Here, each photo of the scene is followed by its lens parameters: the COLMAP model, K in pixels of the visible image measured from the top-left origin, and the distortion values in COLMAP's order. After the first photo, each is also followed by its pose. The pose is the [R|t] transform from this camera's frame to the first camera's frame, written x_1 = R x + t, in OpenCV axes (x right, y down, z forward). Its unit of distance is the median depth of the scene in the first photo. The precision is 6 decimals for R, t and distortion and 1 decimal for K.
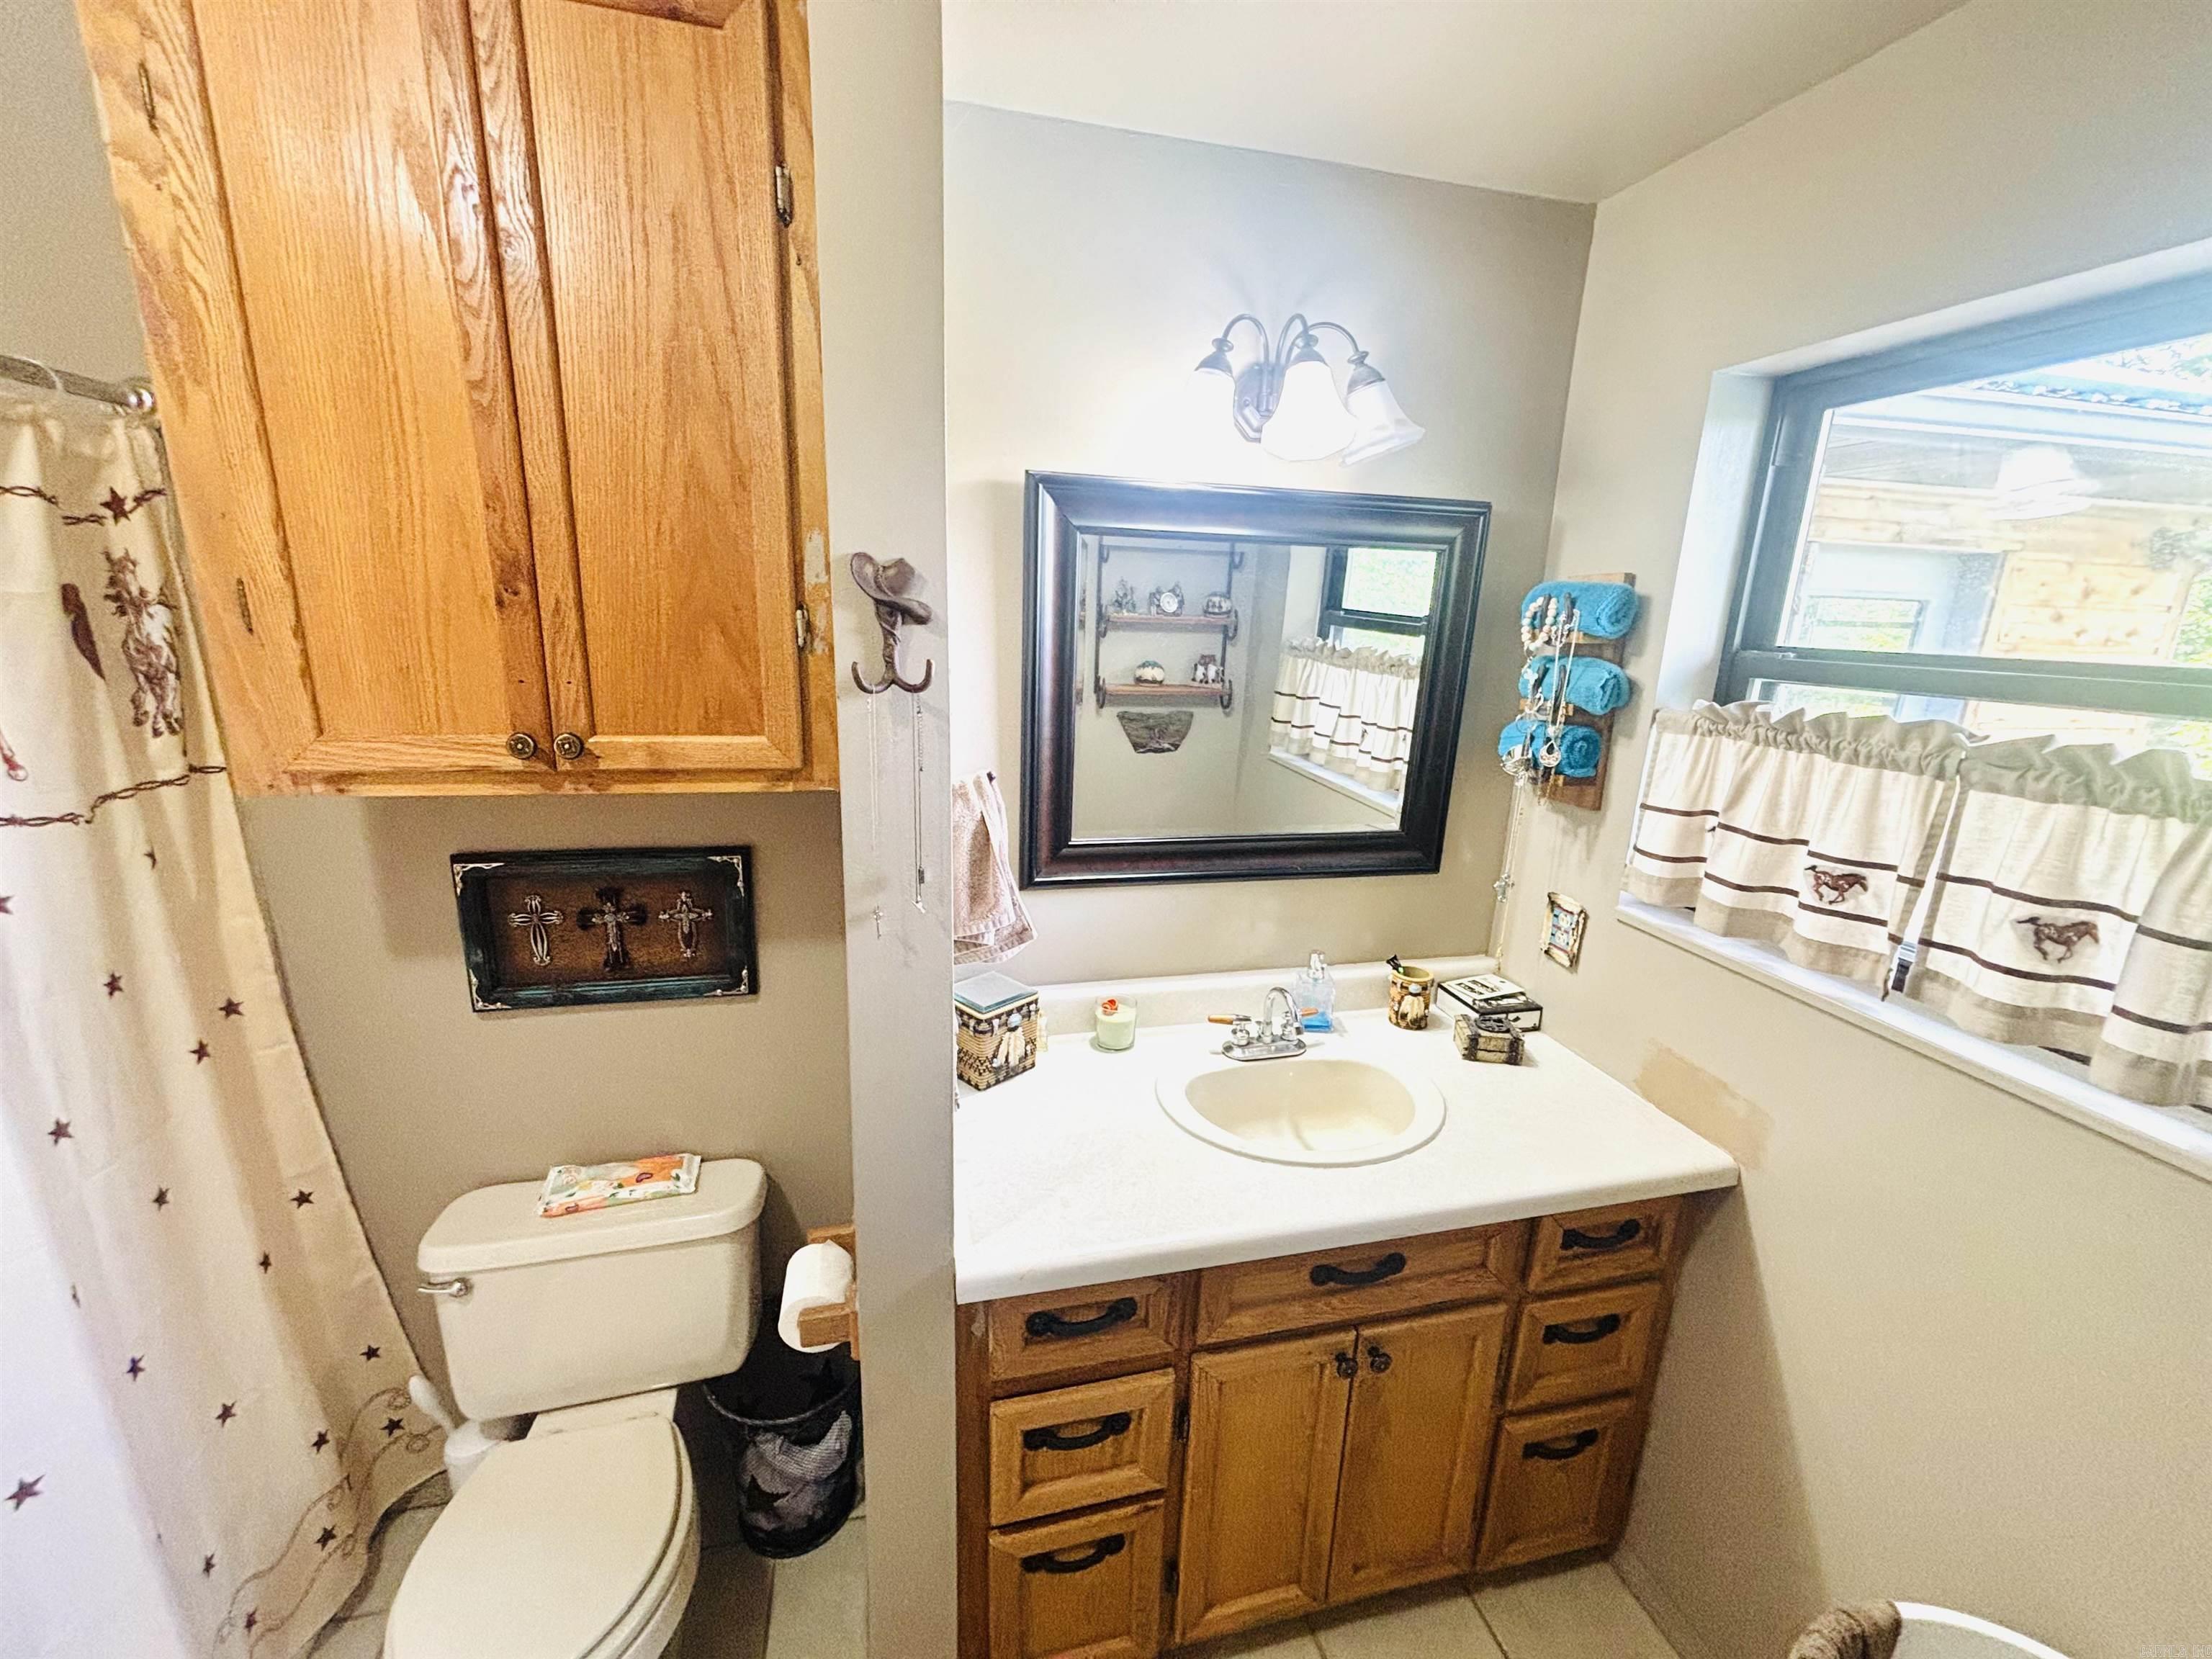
lens RADIAL K [[899.2, 0, 1108.5], [0, 899.2, 825.1], [0, 0, 1]] dist [-0.000429, -0.000421]
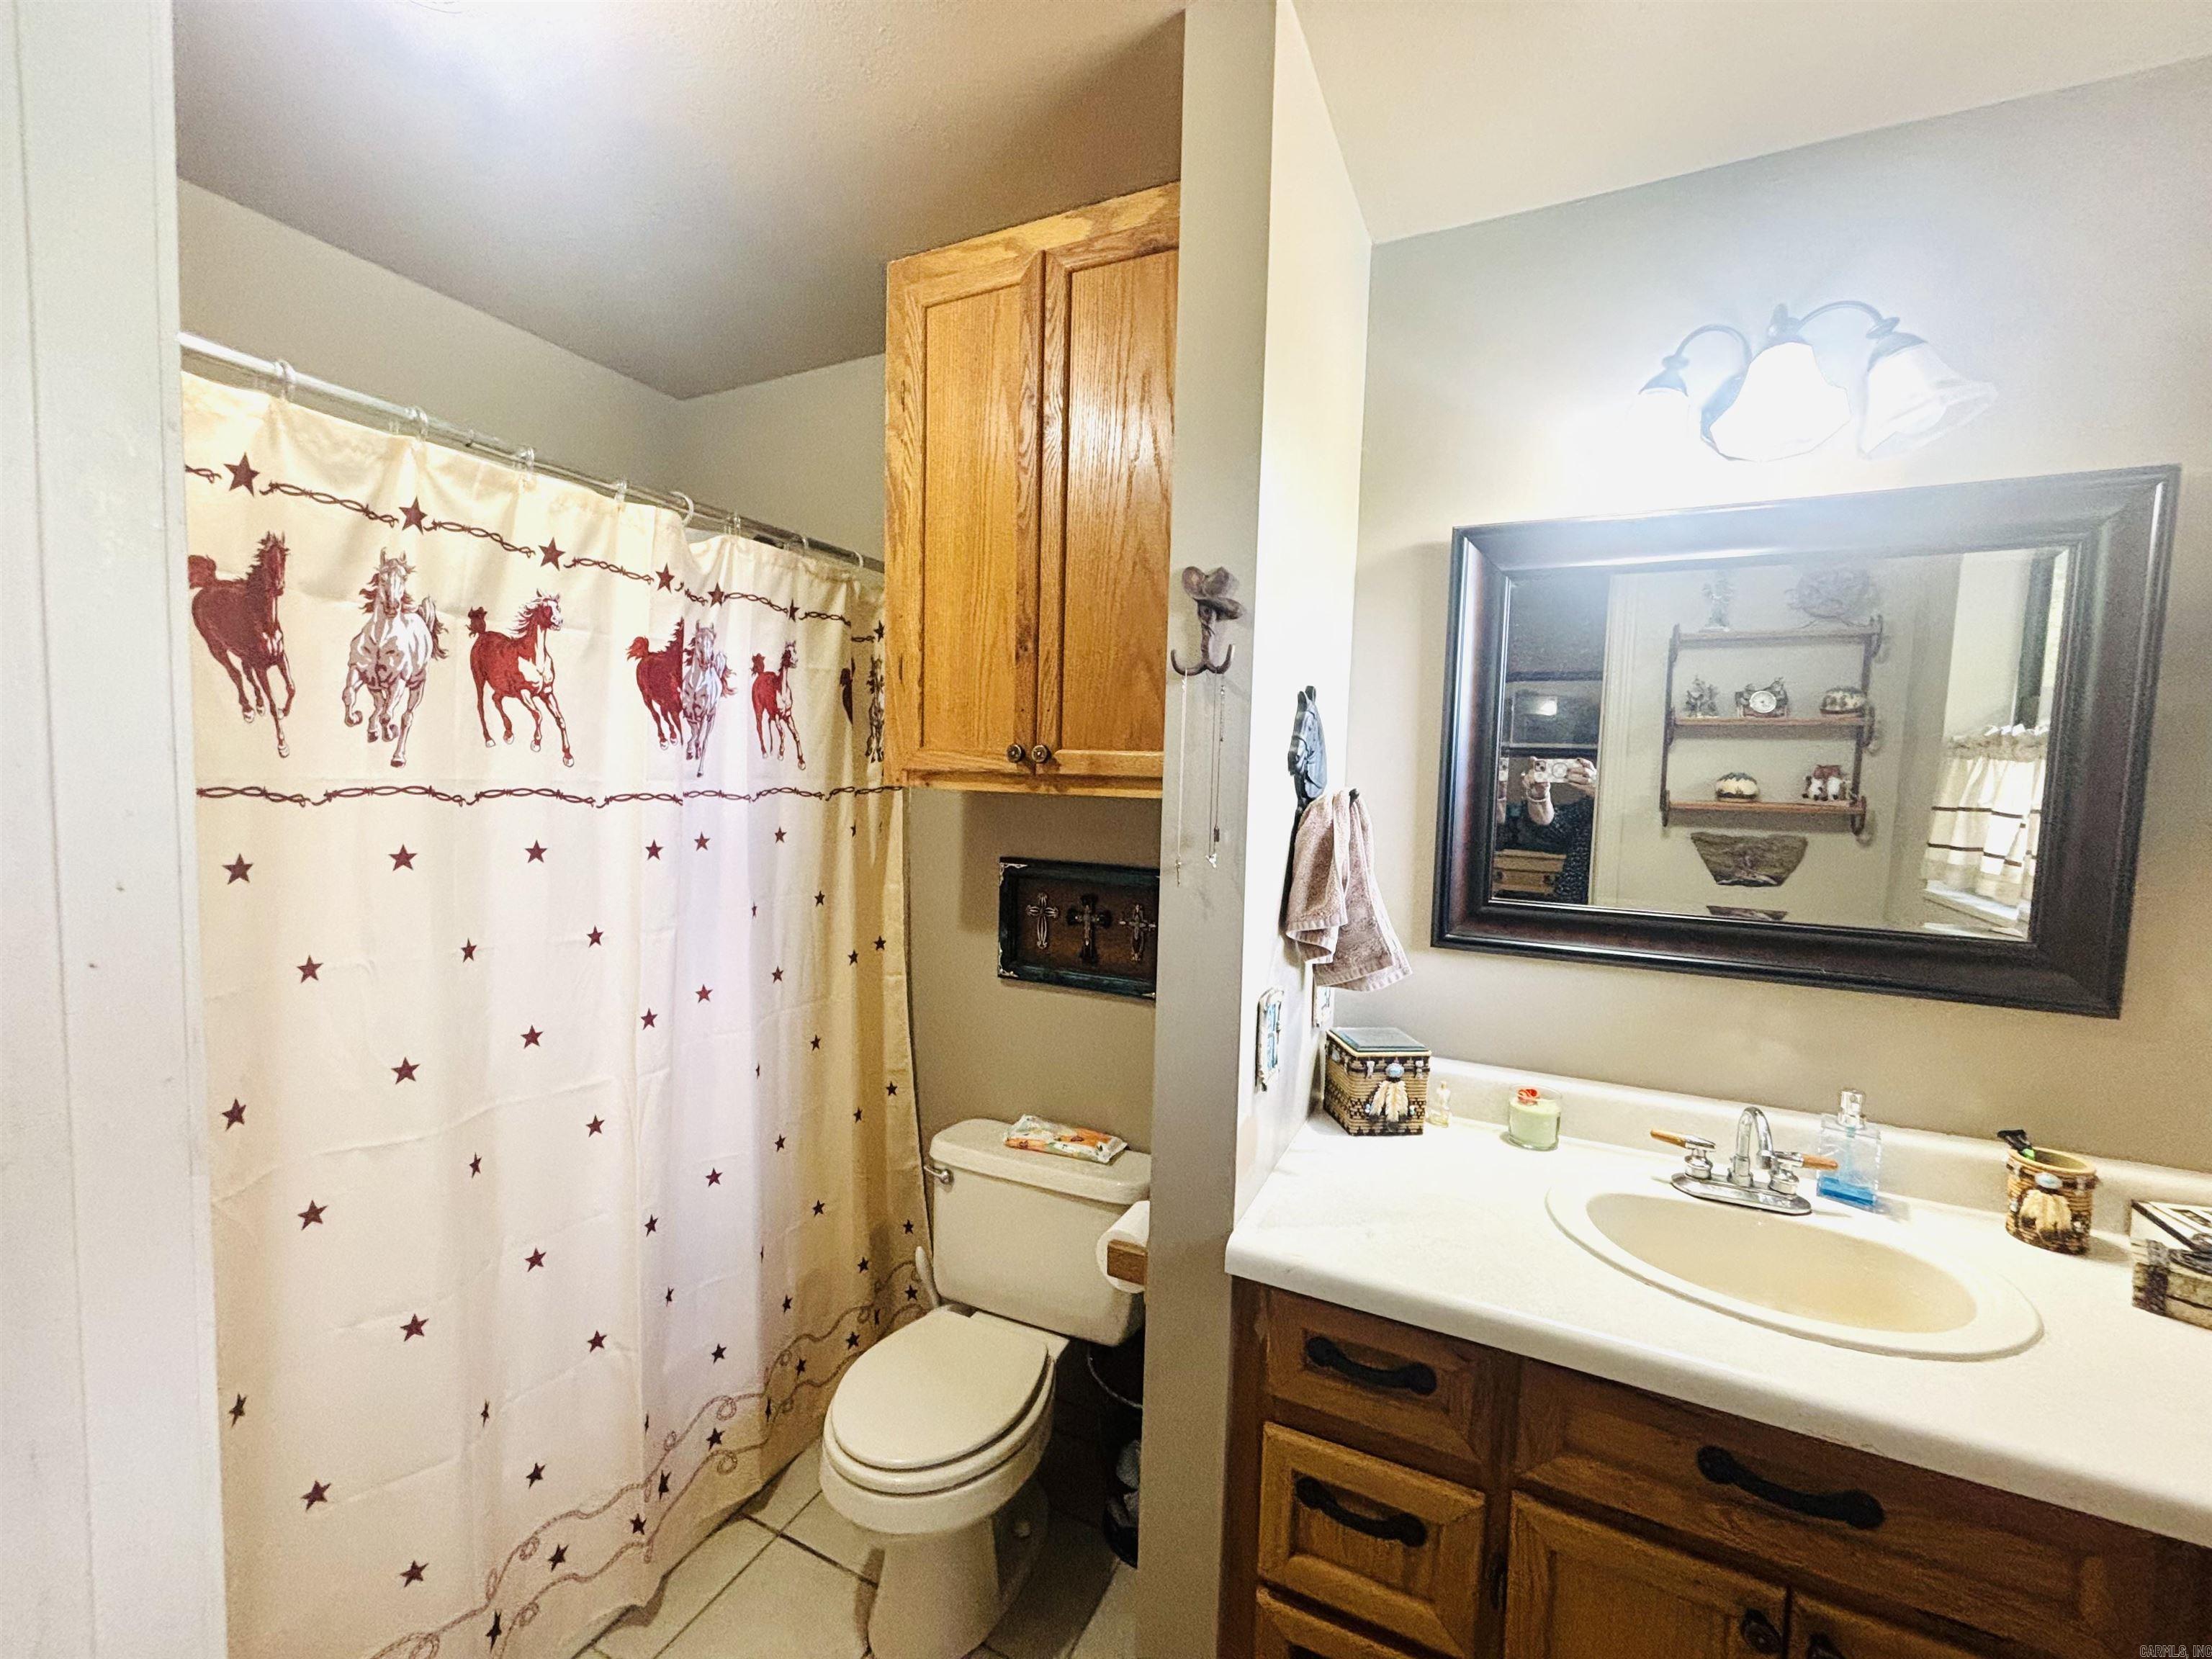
lens RADIAL K [[899.2, 0, 1108.5], [0, 899.2, 825.1], [0, 0, 1]] dist [-0.000429, -0.000421]
pose [[0.768163, 0.024280, -0.639793, 0.316734], [-0.151044, 0.977948, -0.144237, 0.175590], [0.622182, 0.207434, 0.754891, 0.039824]]
